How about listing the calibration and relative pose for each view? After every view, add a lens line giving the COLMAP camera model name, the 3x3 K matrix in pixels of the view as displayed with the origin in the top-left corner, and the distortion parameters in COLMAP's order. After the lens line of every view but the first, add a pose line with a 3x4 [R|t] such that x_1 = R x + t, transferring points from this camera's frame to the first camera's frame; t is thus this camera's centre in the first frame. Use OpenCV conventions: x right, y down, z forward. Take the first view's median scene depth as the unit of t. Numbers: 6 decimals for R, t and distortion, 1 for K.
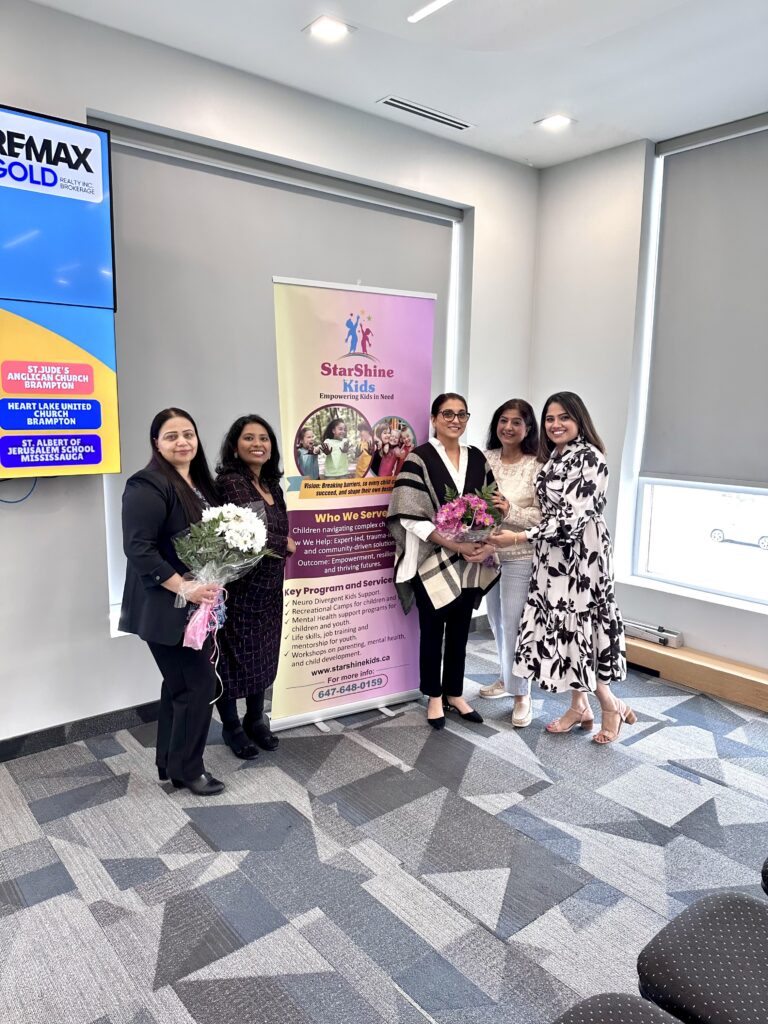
lens RADIAL K [[717.4, 0, 398.2], [0, 717.4, 523.0], [0, 0, 1]] dist [0.029908, -0.052030]
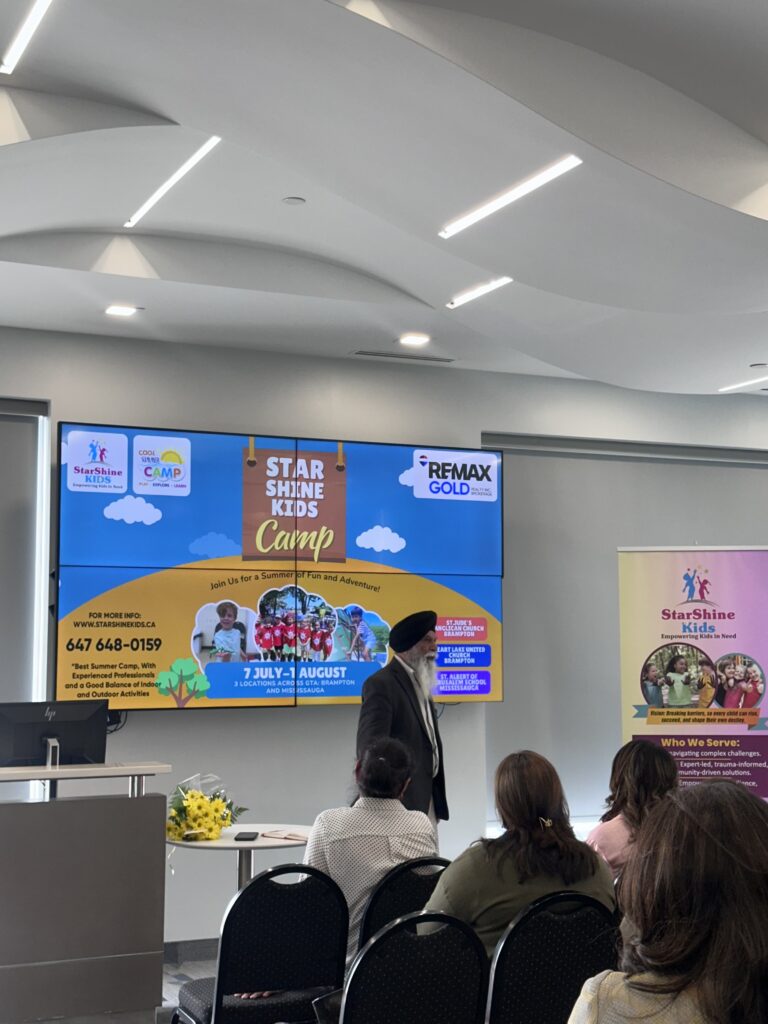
lens RADIAL K [[1503.4, 0, 389.8], [0, 1503.4, 515.6], [0, 0, 1]] dist [0.162995, 0.000000]
pose [[0.965979, -0.051991, -0.253341, 0.110439], [-0.018856, 0.962819, -0.269489, 0.343247], [0.257933, 0.265098, 0.929082, -1.642141]]
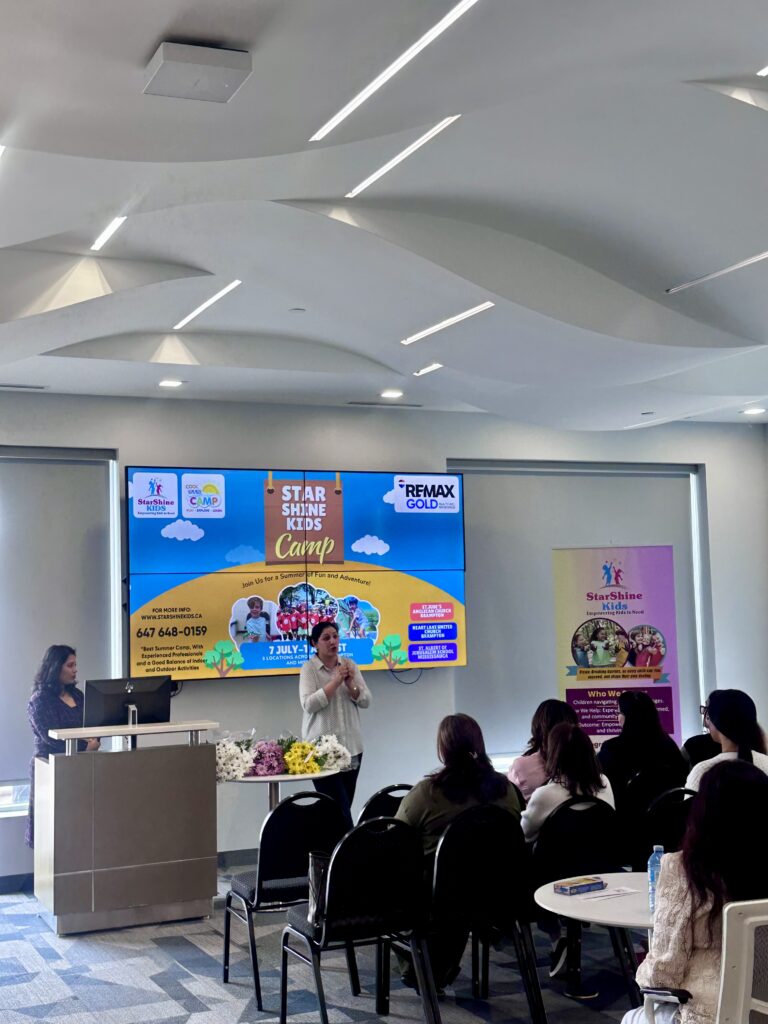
lens RADIAL K [[1337.0, 0, 377.0], [0, 1337.0, 518.2], [0, 0, 1]] dist [0.174795, 0.000000]
pose [[0.961440, -0.069096, -0.266194, 0.265022], [0.001805, 0.969489, -0.245130, 0.367418], [0.275010, 0.235197, 0.932230, -2.069527]]
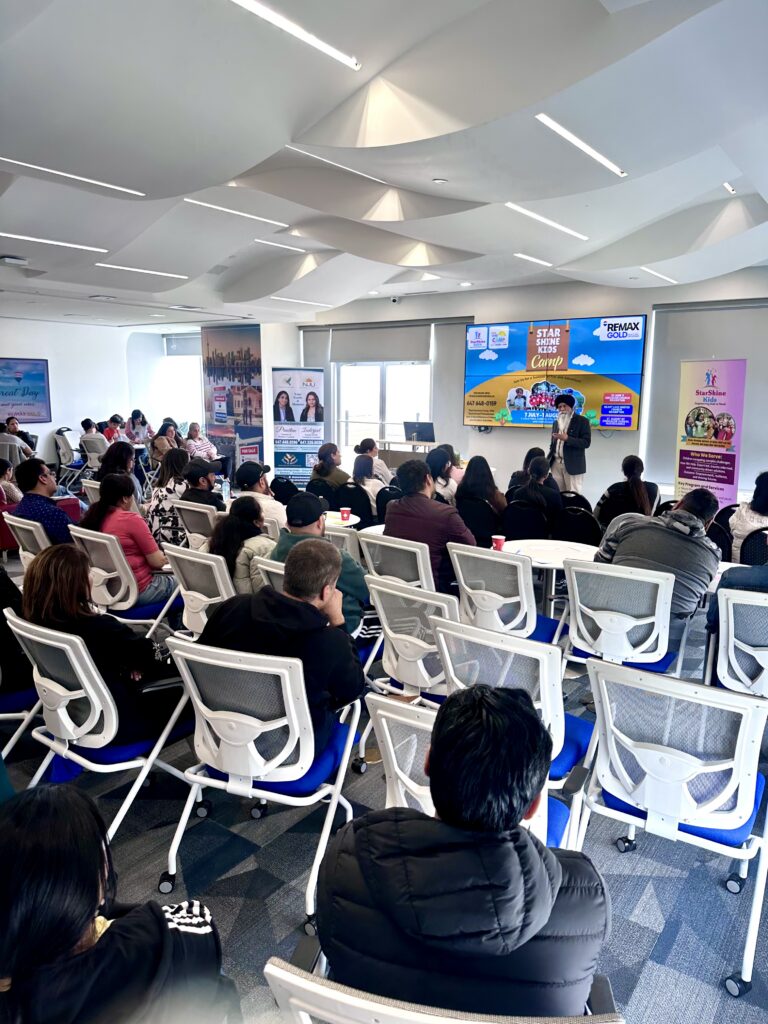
lens RADIAL K [[717.4, 0, 374.3], [0, 717.4, 515.8], [0, 0, 1]] dist [0.029908, -0.052030]
pose [[0.232425, 0.153629, -0.960404, 2.235178], [-0.159860, 0.980051, 0.118084, 0.093346], [0.959387, 0.126084, 0.252348, -0.695082]]
